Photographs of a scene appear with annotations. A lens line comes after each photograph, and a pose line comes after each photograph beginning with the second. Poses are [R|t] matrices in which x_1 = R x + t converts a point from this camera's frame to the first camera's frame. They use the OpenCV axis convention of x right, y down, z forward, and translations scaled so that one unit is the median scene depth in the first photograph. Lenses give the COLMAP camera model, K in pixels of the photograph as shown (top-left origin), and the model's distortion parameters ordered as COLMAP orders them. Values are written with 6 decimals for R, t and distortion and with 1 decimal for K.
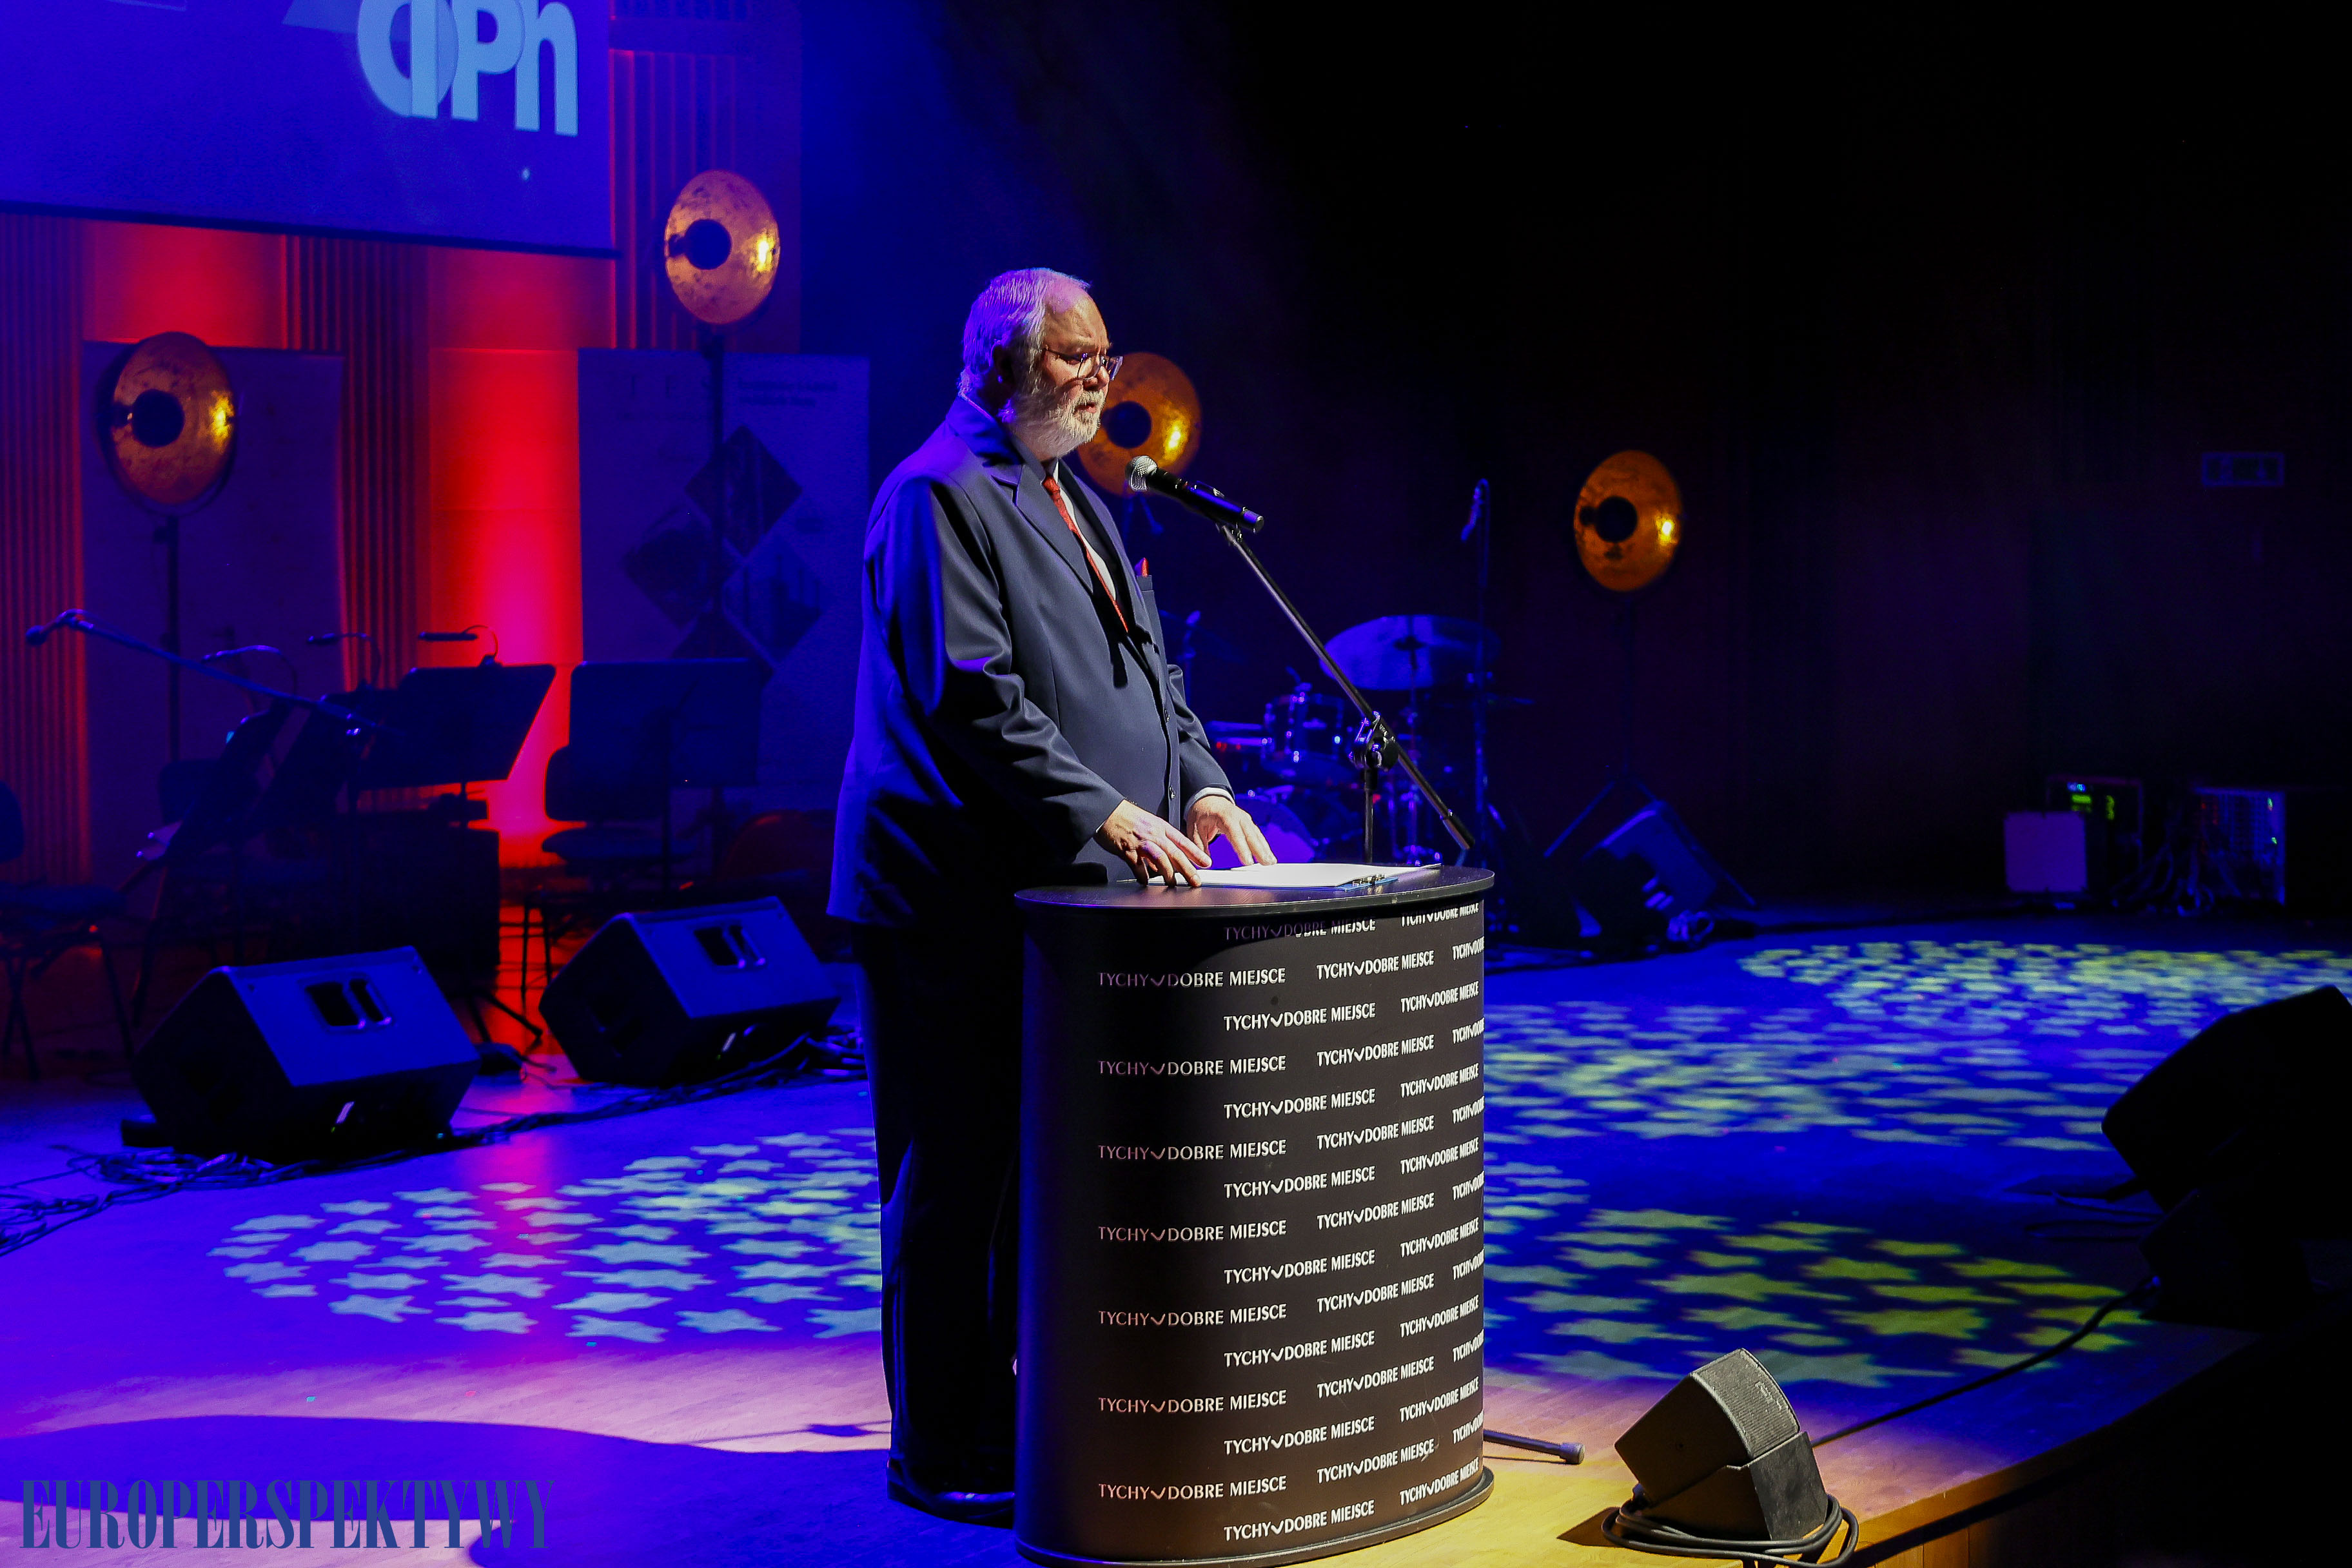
lens RADIAL K [[4570.1, 0, 1176.0], [0, 4570.1, 784.0], [0, 0, 1]] dist [0.013707, -0.095952]
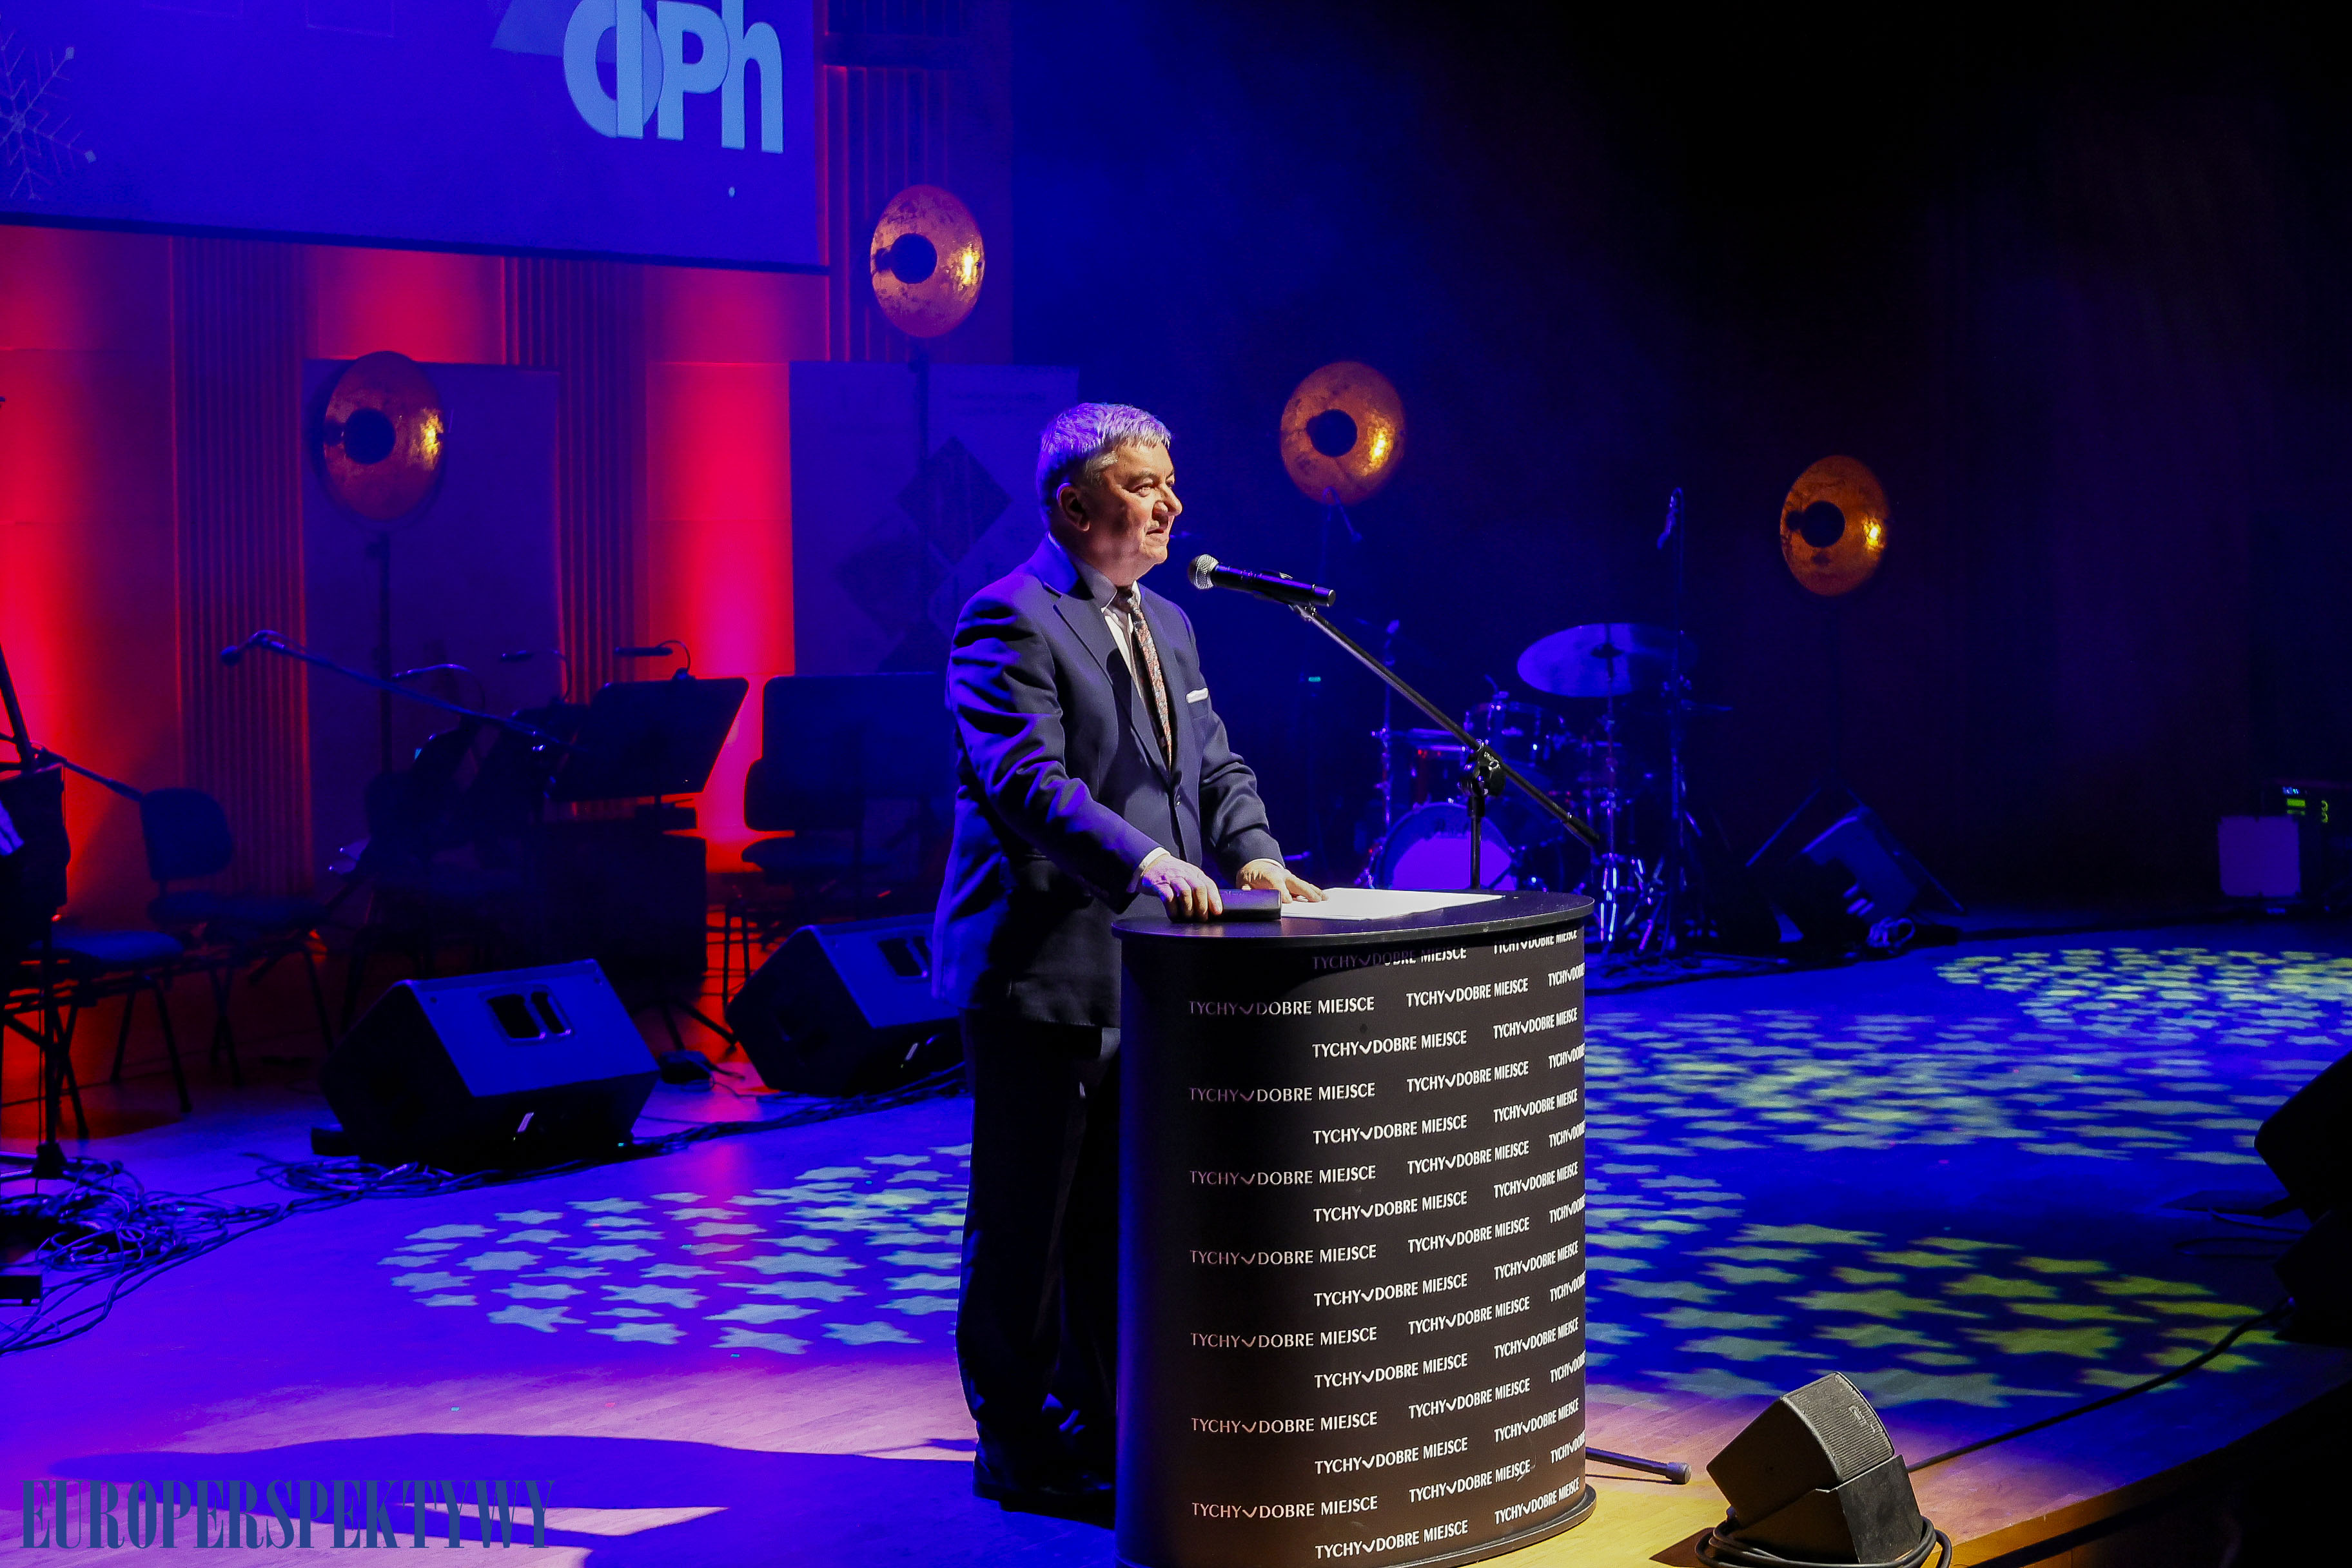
lens RADIAL K [[4570.1, 0, 1176.0], [0, 4570.1, 784.0], [0, 0, 1]] dist [0.013707, -0.095952]
pose [[0.998150, -0.001832, -0.060773, 0.027646], [0.001966, 0.999996, 0.002133, -0.006104], [0.060769, -0.002249, 0.998149, -0.011378]]
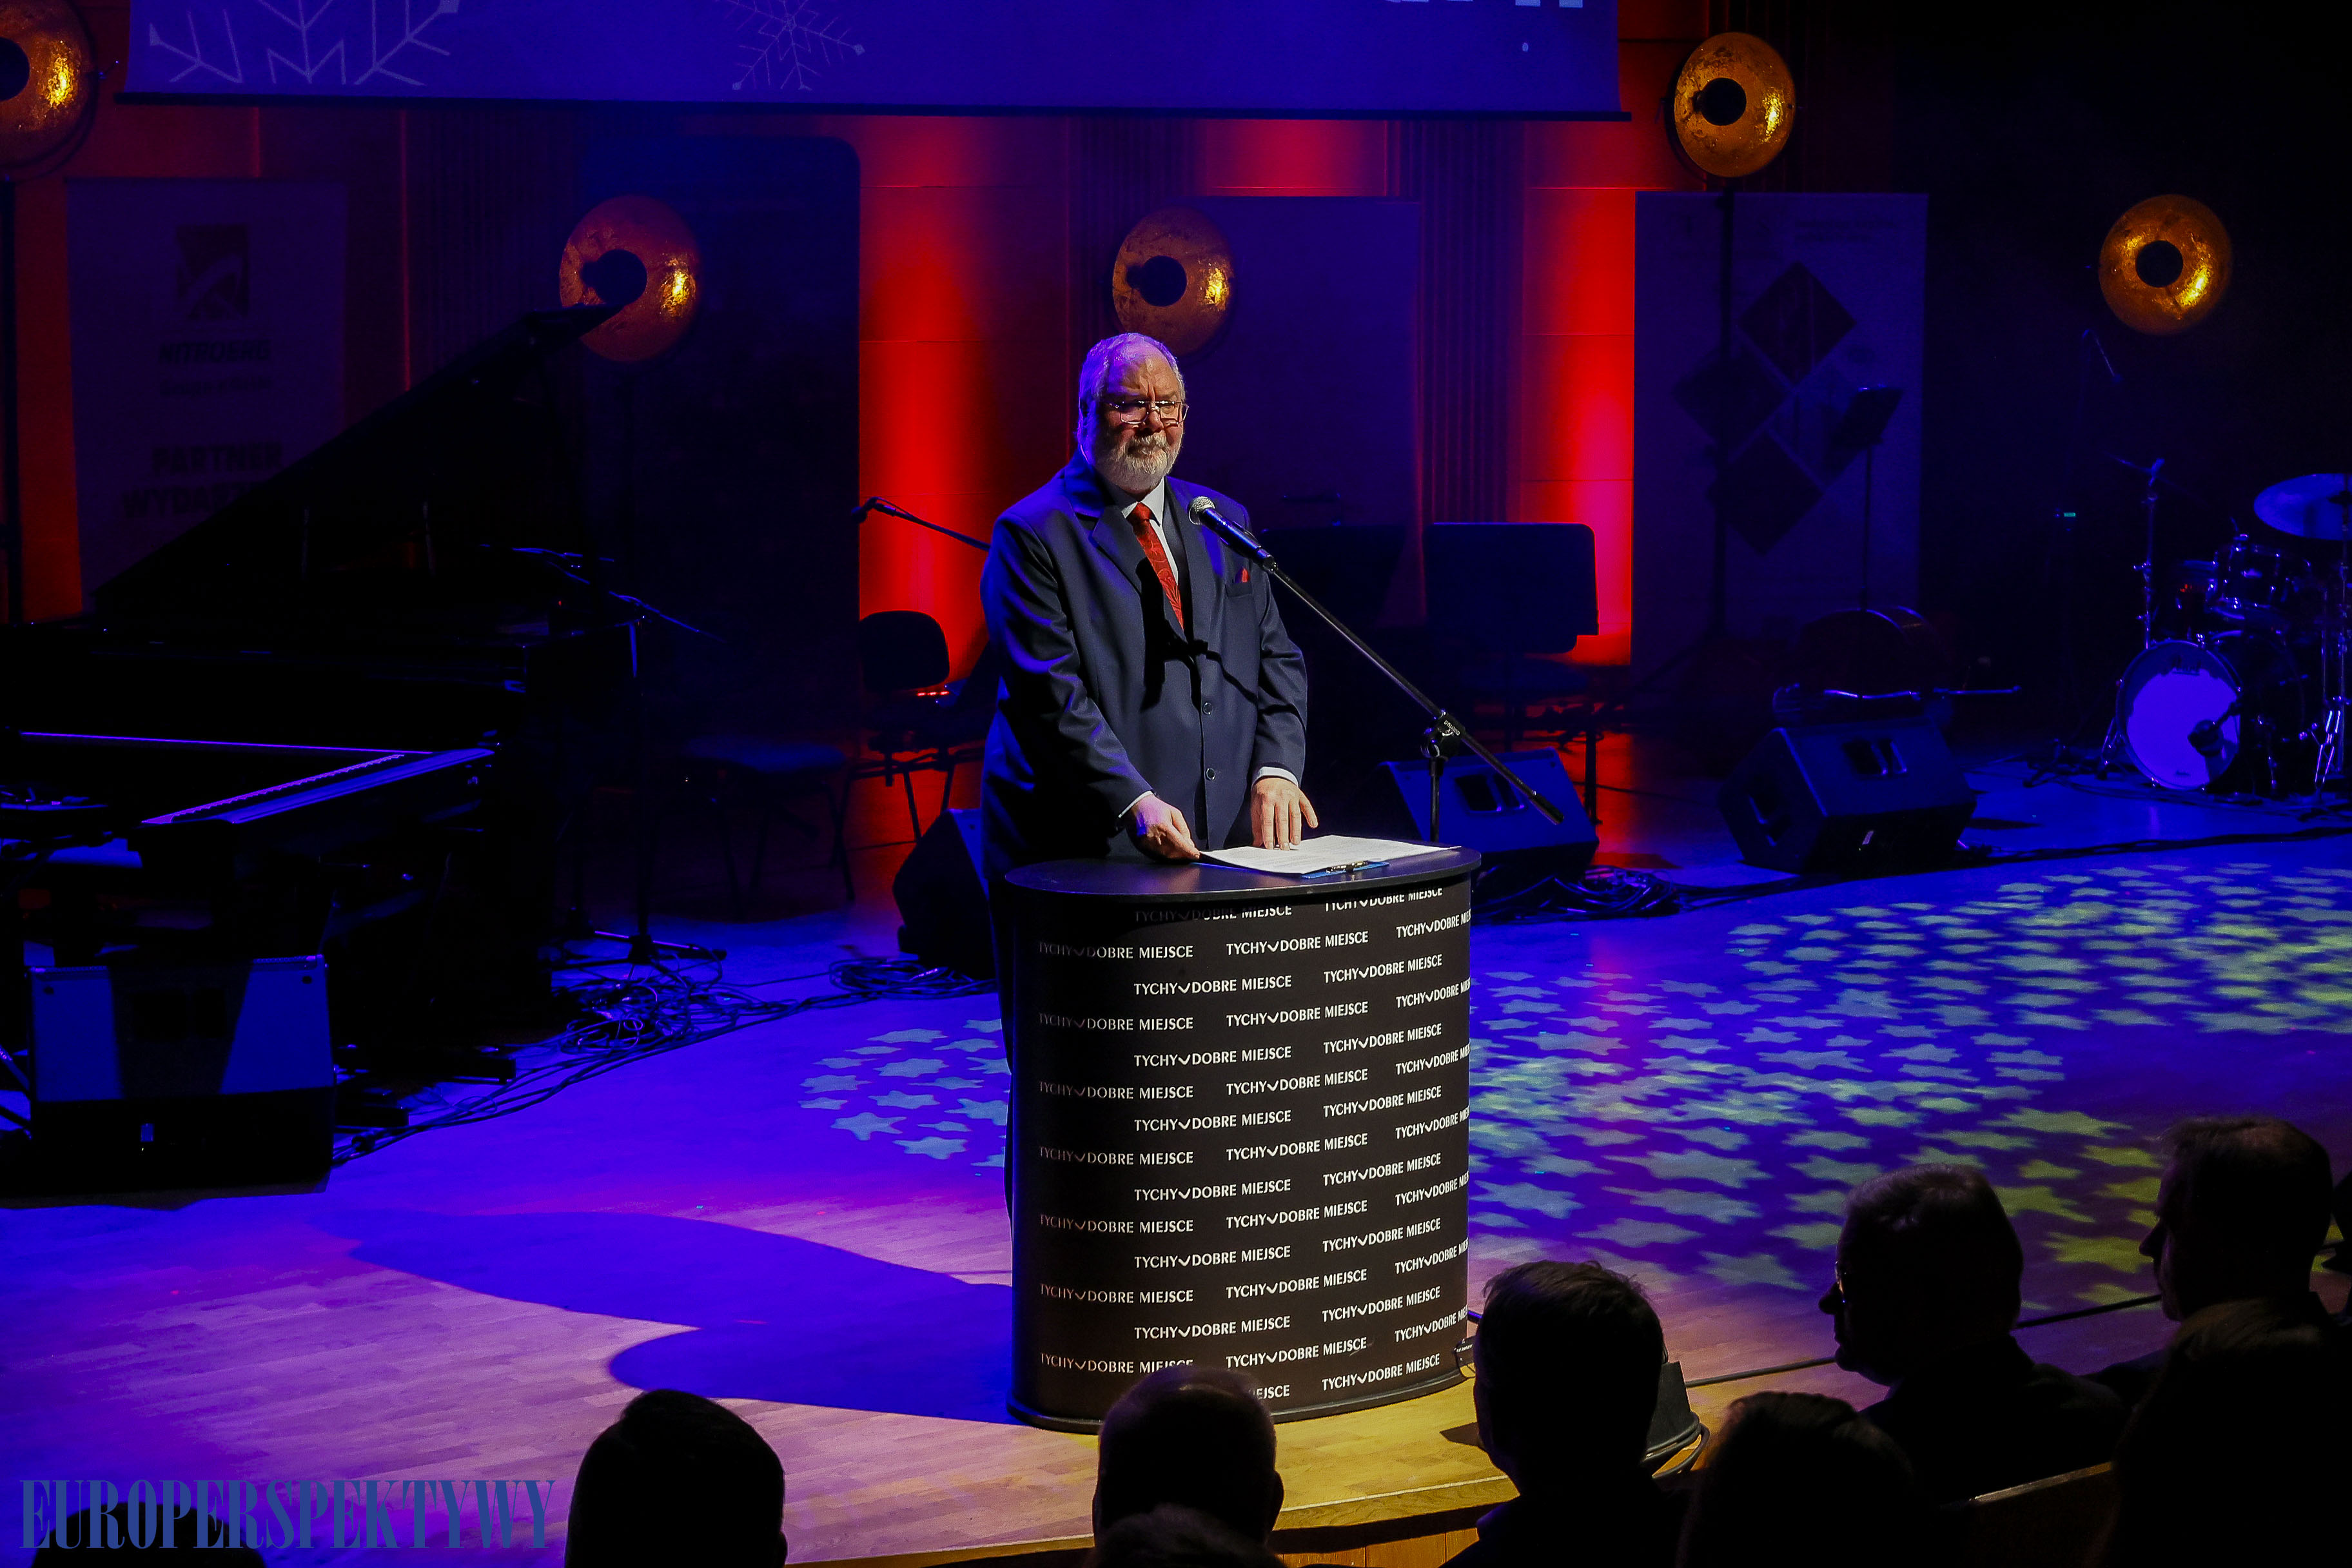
lens RADIAL K [[4570.1, 0, 1176.0], [0, 4570.1, 784.0], [0, 0, 1]] dist [0.013707, -0.095952]
pose [[0.924789, 0.049978, -0.377183, 0.313375], [-0.022470, 0.996779, 0.076983, -0.063049], [0.379816, -0.062718, 0.922934, -0.075651]]
